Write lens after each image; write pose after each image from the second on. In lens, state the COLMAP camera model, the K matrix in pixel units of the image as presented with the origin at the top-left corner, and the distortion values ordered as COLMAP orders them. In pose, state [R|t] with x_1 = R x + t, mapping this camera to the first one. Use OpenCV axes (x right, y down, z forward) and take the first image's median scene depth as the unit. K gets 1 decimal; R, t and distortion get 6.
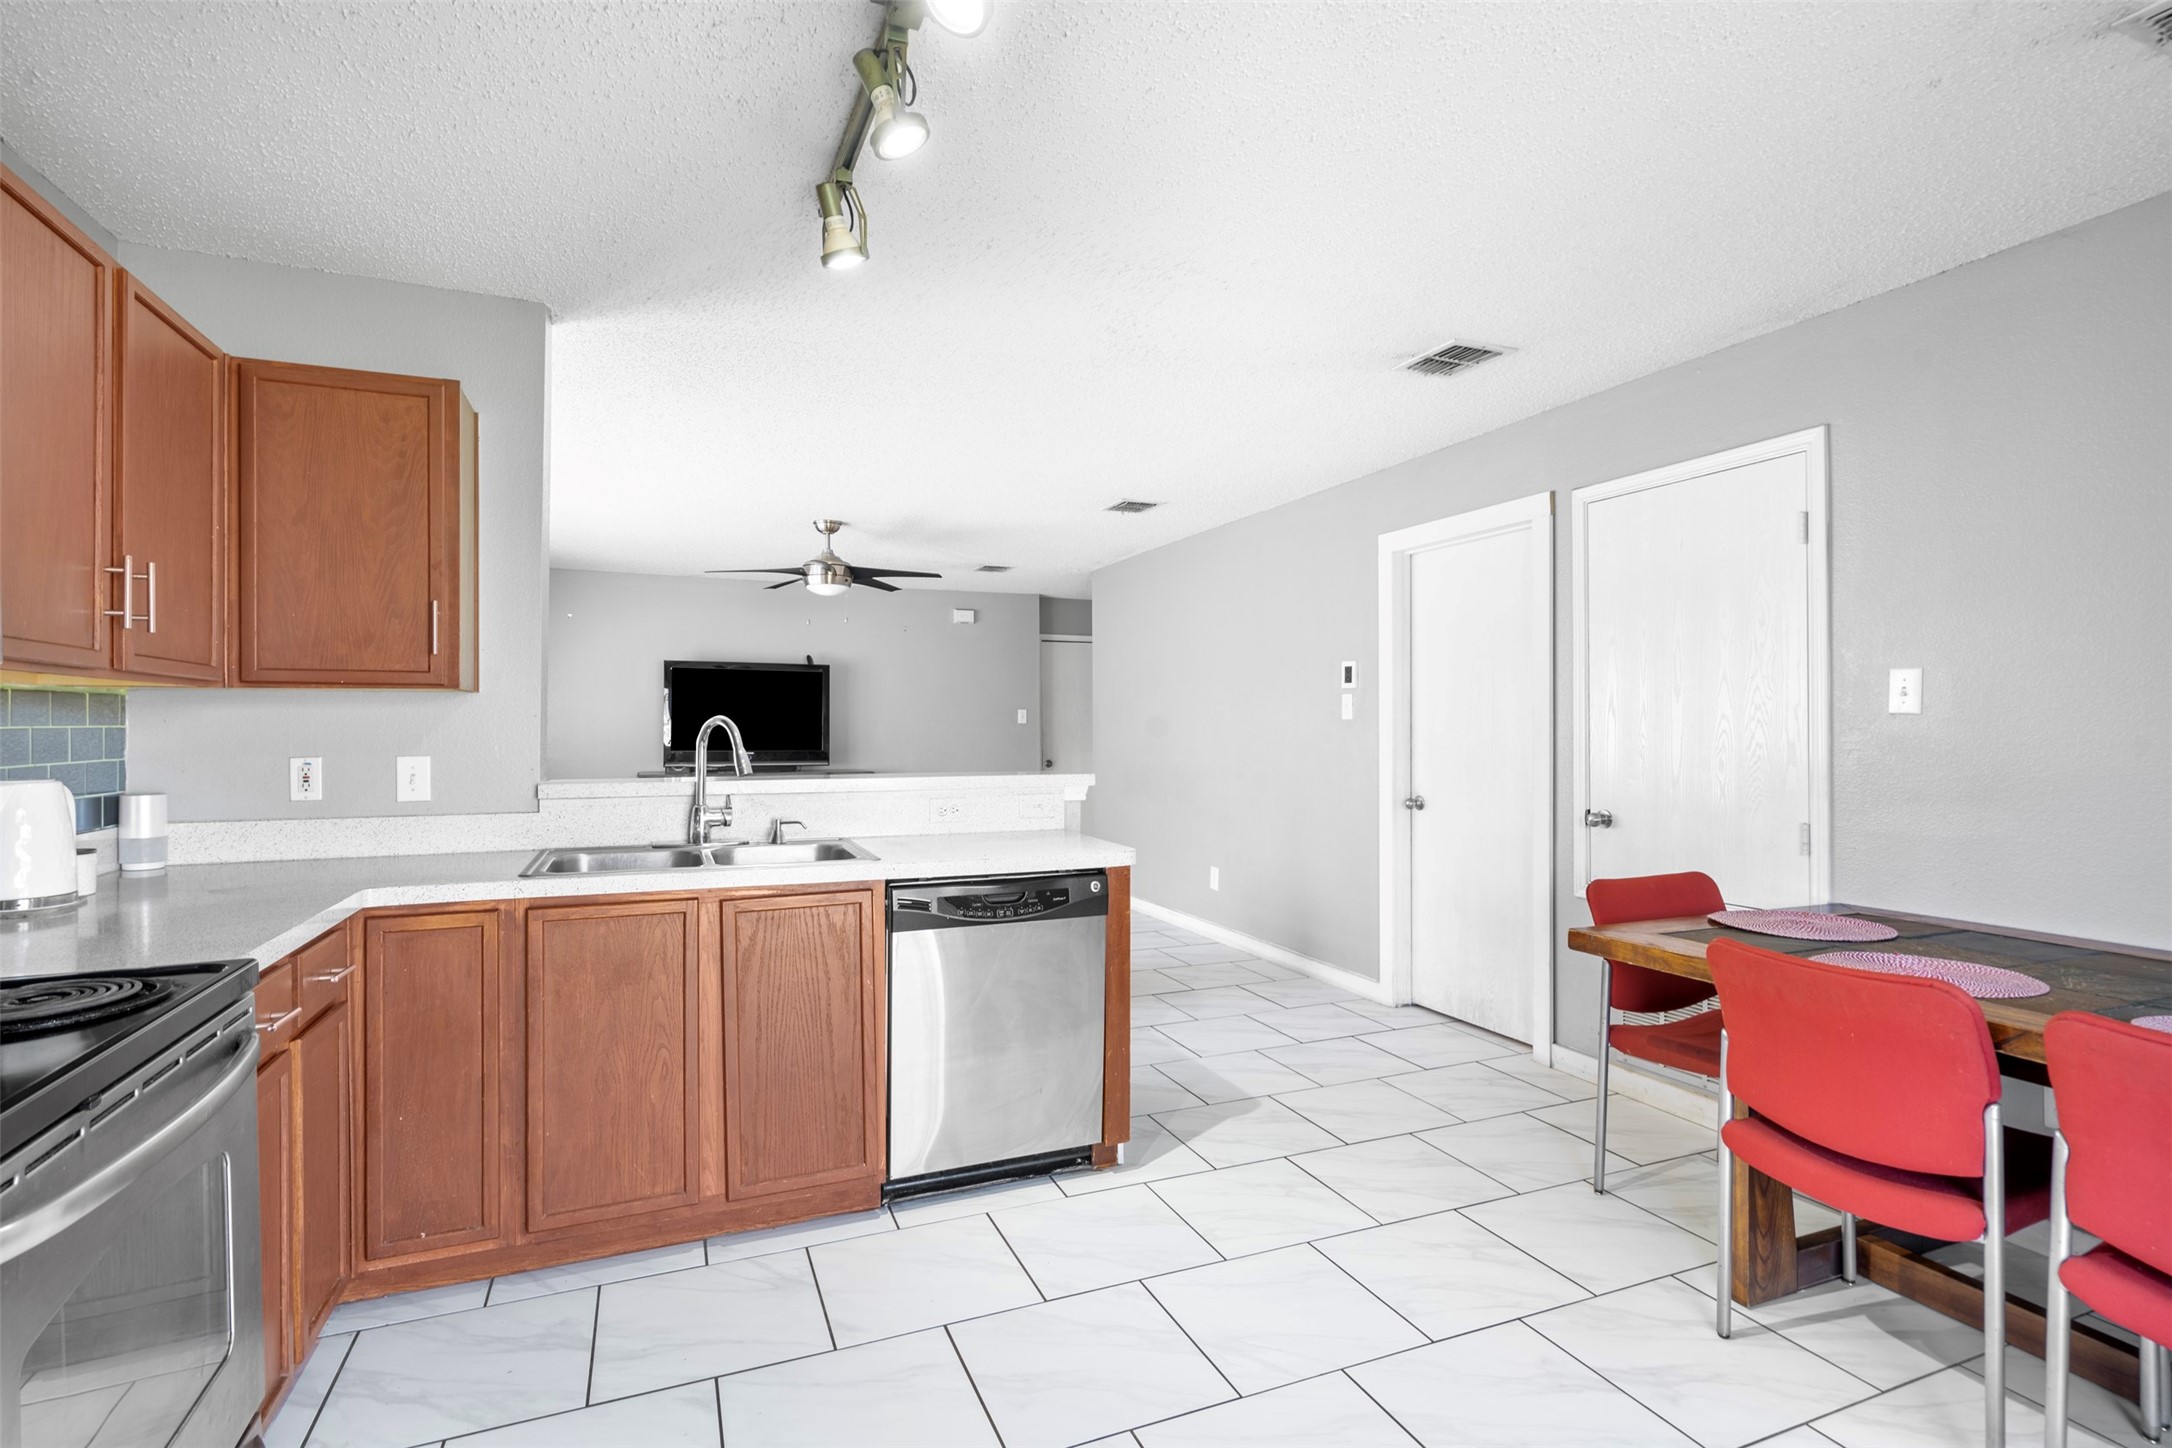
lens RADIAL K [[1047.4, 0, 1085.5], [0, 1047.4, 725.9], [0, 0, 1]] dist [-0.002347, 0.000421]
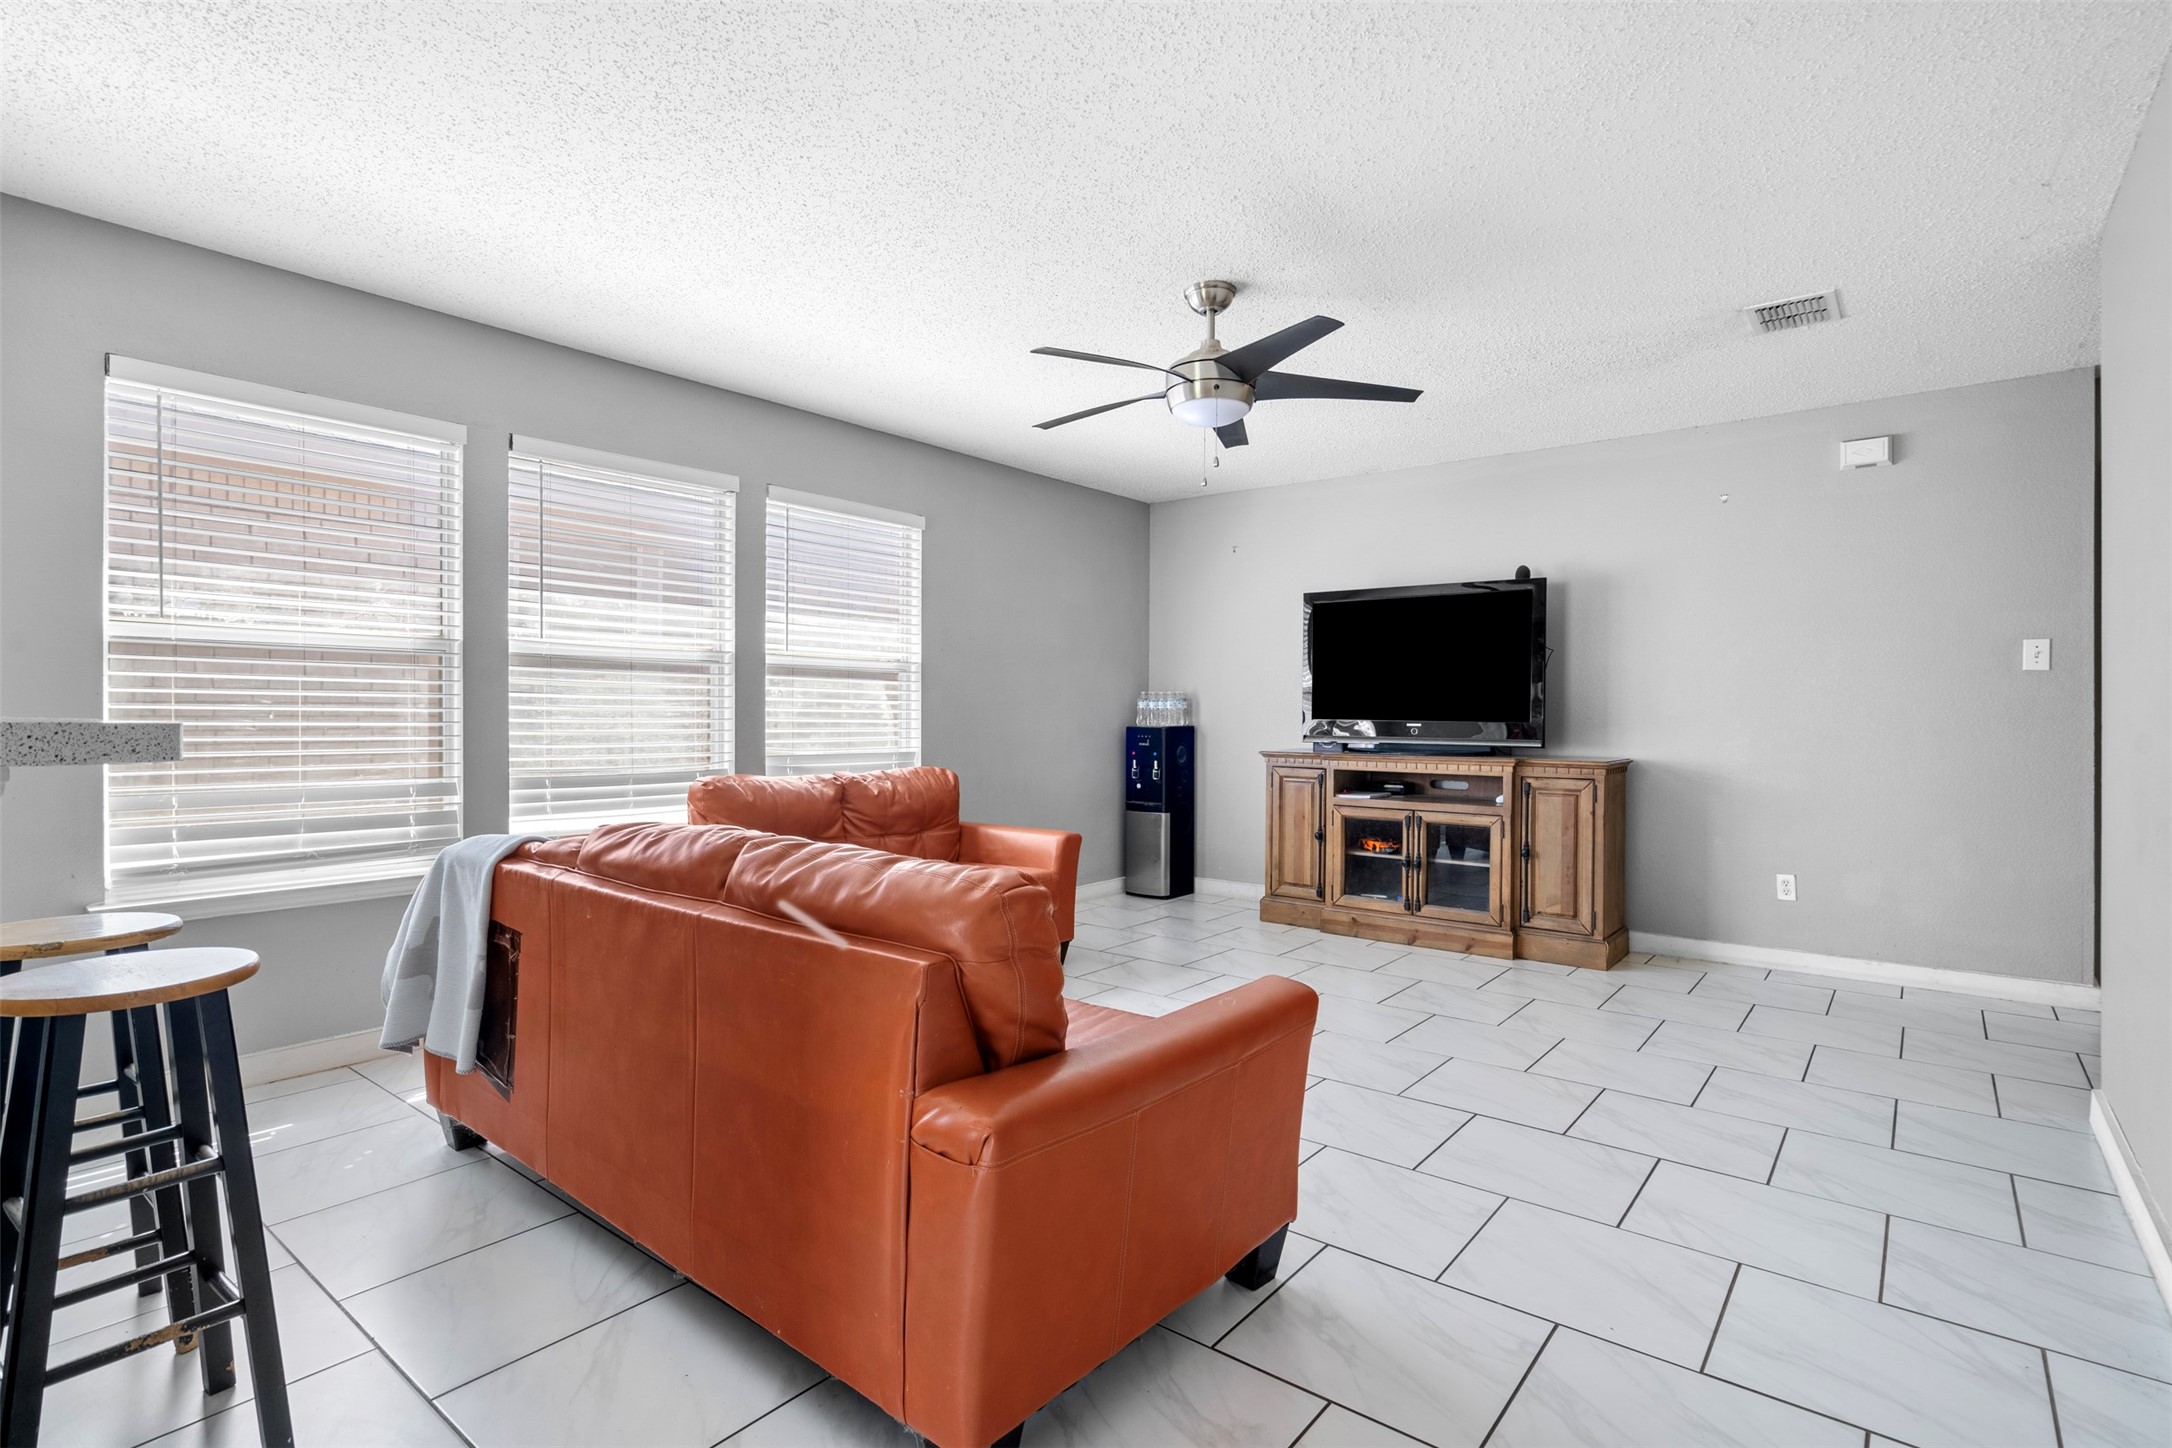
lens RADIAL K [[1047.4, 0, 1098.8], [0, 1047.4, 715.8], [0, 0, 1]] dist [-0.002347, 0.000421]
pose [[0.488834, 0.005918, -0.872357, 0.146657], [-0.005198, 0.999979, 0.003872, 0.019065], [0.872362, 0.002642, 0.488854, 0.489432]]
